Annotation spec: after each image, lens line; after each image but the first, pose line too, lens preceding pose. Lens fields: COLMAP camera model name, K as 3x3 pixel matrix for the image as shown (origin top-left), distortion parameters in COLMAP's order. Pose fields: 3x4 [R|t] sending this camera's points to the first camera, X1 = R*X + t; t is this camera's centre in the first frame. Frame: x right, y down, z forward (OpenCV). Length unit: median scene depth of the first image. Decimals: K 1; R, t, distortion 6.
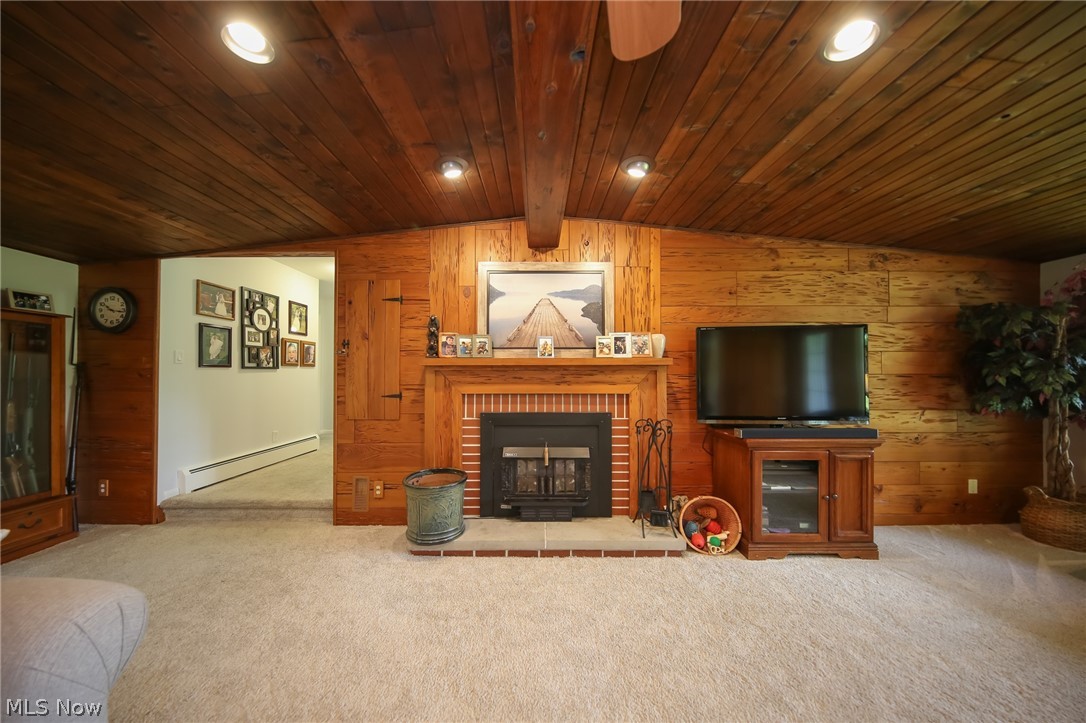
lens RADIAL K [[345.5, 0, 541.9], [0, 345.5, 368.4], [0, 0, 1]] dist [-0.000475, 0.000028]
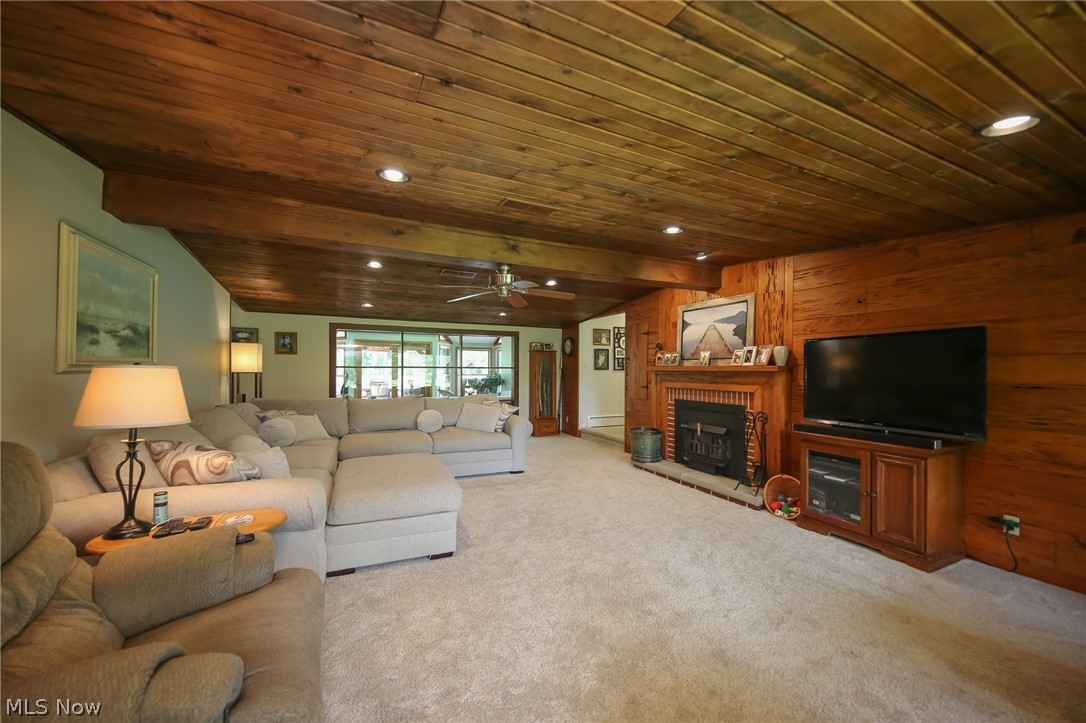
lens RADIAL K [[404.1, 0, 541.5], [0, 404.1, 364.4], [0, 0, 1]] dist [0.003450, 0.000207]
pose [[0.425766, -0.007384, -0.904803, 1.260870], [0.006329, 0.999967, -0.005183, -0.030272], [0.904811, -0.003520, 0.425799, -0.389701]]
